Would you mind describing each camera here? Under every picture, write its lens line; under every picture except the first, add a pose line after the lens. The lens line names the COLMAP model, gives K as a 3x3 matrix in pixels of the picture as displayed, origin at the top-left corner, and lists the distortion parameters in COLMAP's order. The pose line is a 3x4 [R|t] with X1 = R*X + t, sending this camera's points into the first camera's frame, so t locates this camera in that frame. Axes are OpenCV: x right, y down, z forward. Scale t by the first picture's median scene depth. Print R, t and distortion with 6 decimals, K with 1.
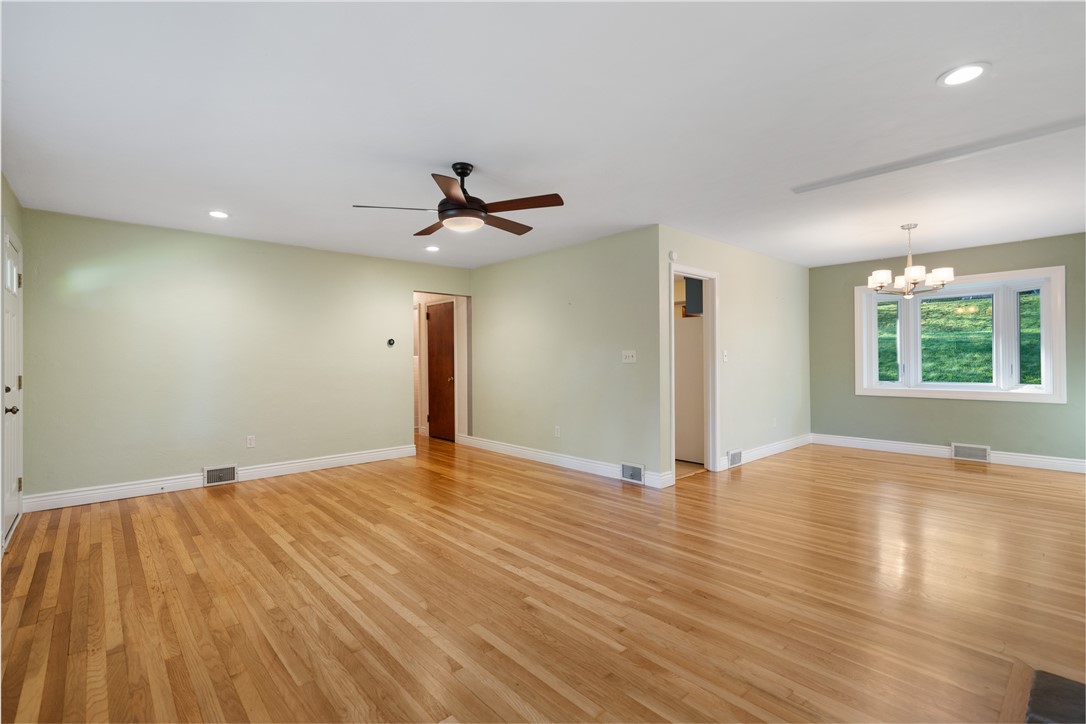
lens RADIAL K [[498.8, 0, 546.5], [0, 498.8, 358.6], [0, 0, 1]] dist [-0.003697, 0.001496]
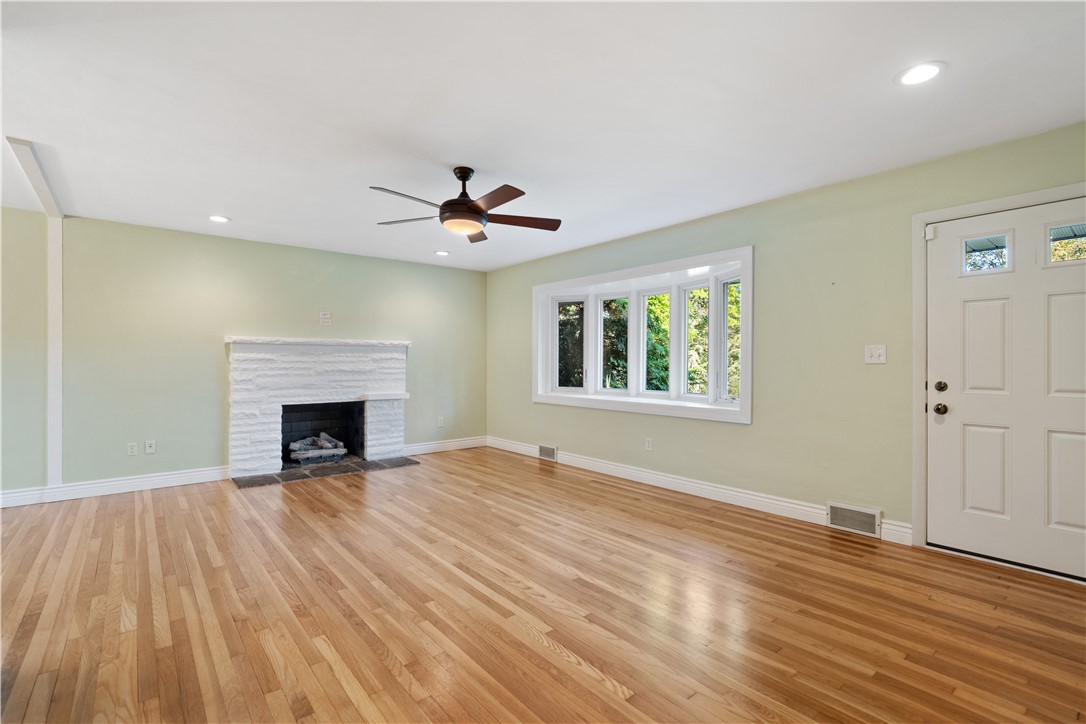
lens RADIAL K [[498.8, 0, 542.9], [0, 498.8, 364.9], [0, 0, 1]] dist [-0.003697, 0.001496]
pose [[-0.998737, 0.006631, 0.049811, -0.353916], [0.006876, 0.999965, 0.004741, 0.009531], [-0.049778, 0.005078, -0.998747, 1.882406]]
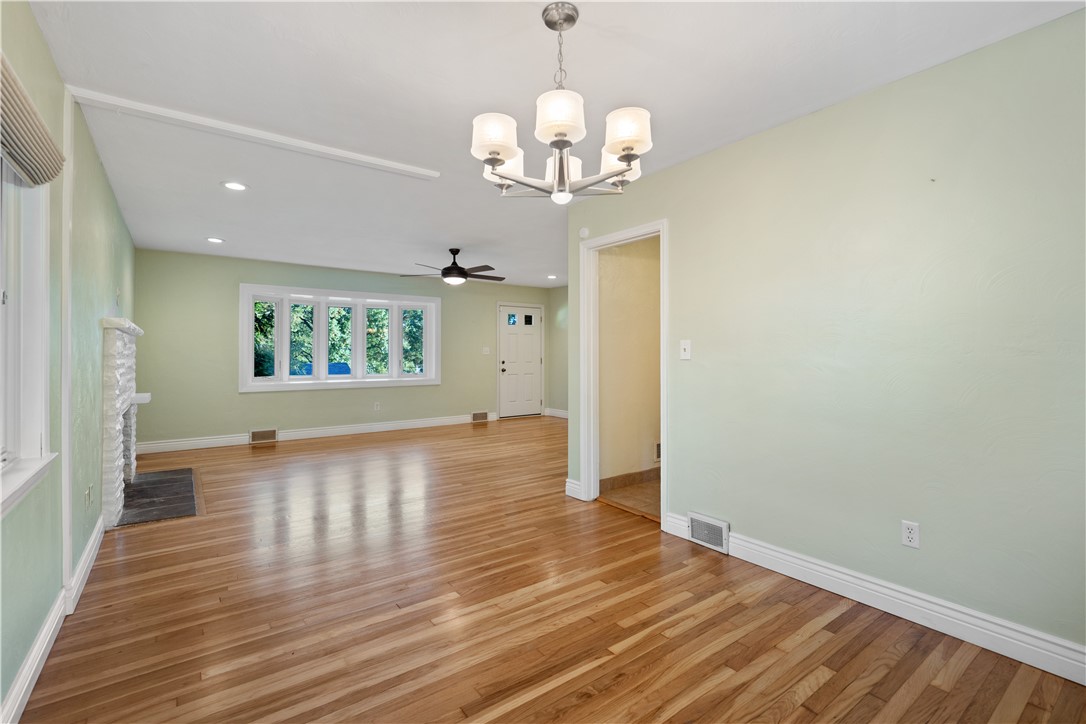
lens RADIAL K [[498.8, 0, 545.1], [0, 498.8, 355.0], [0, 0, 1]] dist [-0.003697, 0.001496]
pose [[-0.101387, 0.010476, -0.994792, 1.560115], [0.002951, 0.999943, 0.010230, -0.007298], [0.994843, -0.001898, -0.101412, 1.432601]]
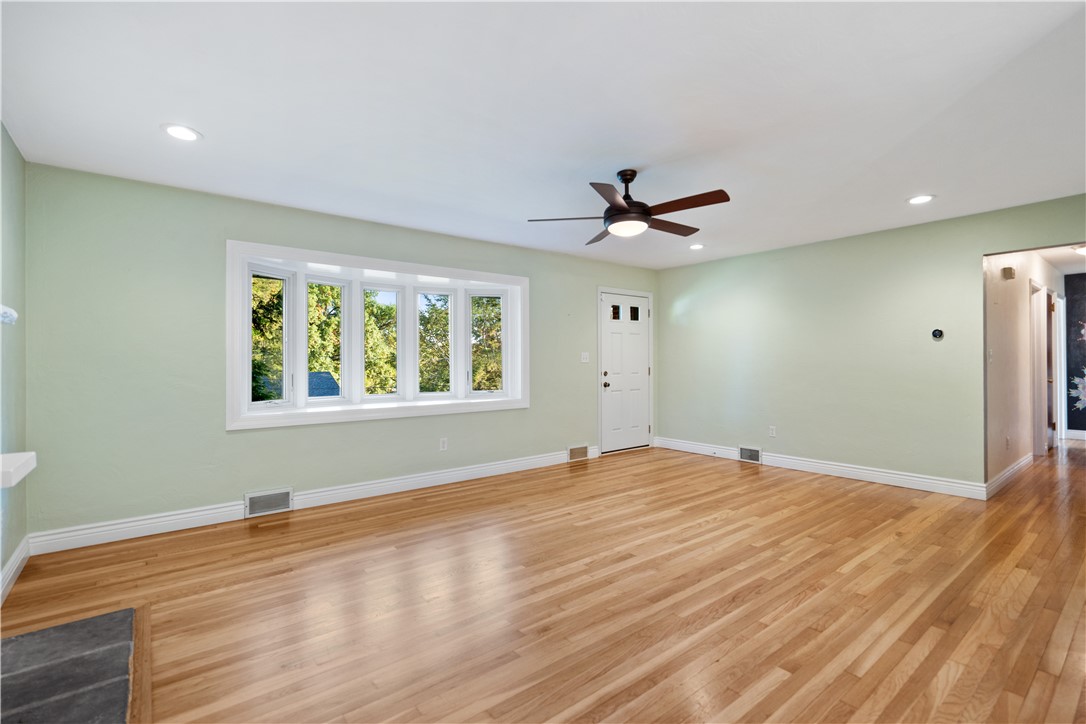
lens RADIAL K [[498.8, 0, 537.5], [0, 498.8, 367.5], [0, 0, 1]] dist [-0.003697, 0.001496]
pose [[-0.068997, 0.021303, -0.997389, 0.817094], [0.006726, 0.999759, 0.020888, -0.004983], [0.997594, -0.005267, -0.069123, 0.824955]]
